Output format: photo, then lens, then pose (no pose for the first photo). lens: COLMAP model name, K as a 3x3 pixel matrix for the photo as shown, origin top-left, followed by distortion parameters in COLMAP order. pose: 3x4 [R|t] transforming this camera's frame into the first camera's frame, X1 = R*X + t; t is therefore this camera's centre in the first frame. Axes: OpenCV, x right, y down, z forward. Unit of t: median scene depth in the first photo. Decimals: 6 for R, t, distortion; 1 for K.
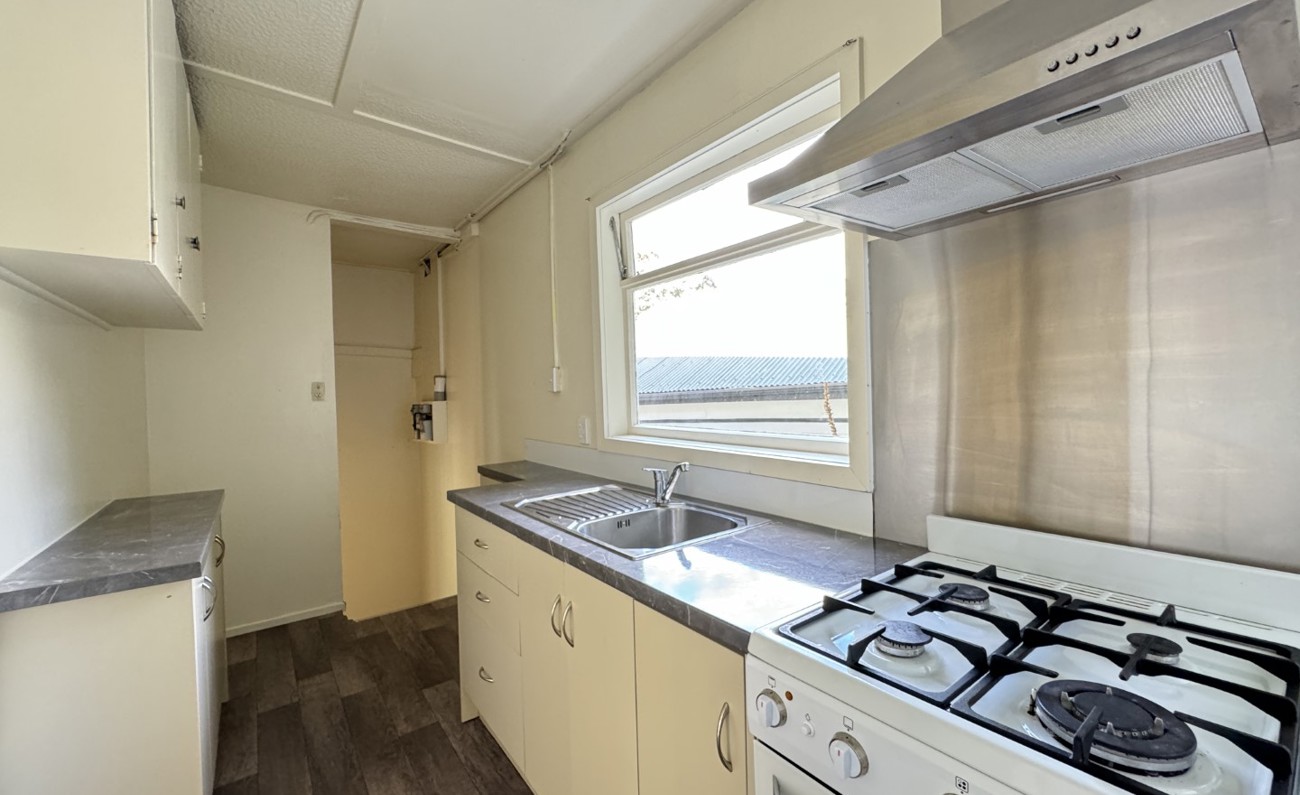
lens RADIAL K [[518.2, 0, 645.3], [0, 518.2, 396.7], [0, 0, 1]] dist [0.002907, 0.000078]
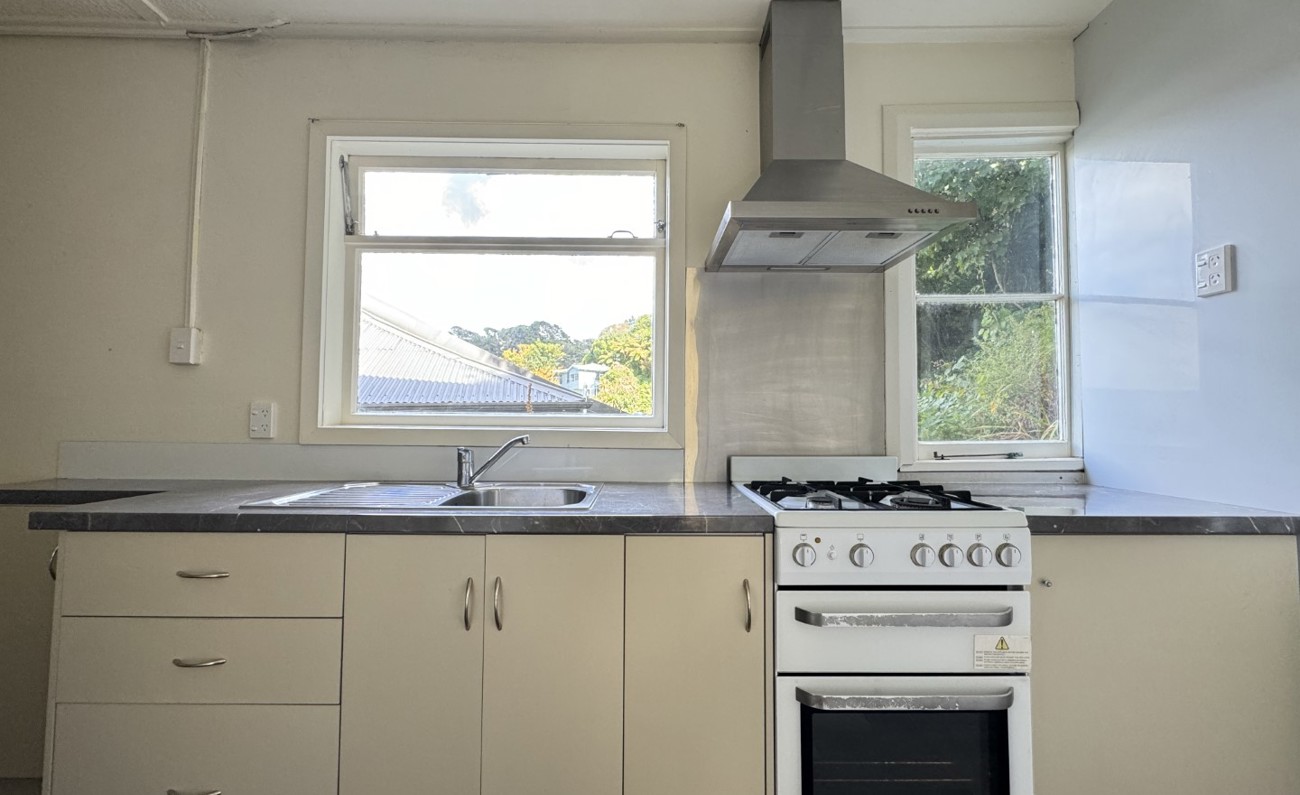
lens RADIAL K [[518.2, 0, 642.0], [0, 518.2, 398.1], [0, 0, 1]] dist [0.002907, 0.000078]
pose [[0.603262, 0.070538, 0.794417, -0.403600], [-0.014630, 0.996892, -0.077407, 0.089158], [-0.797409, 0.035075, 0.602419, 0.149172]]
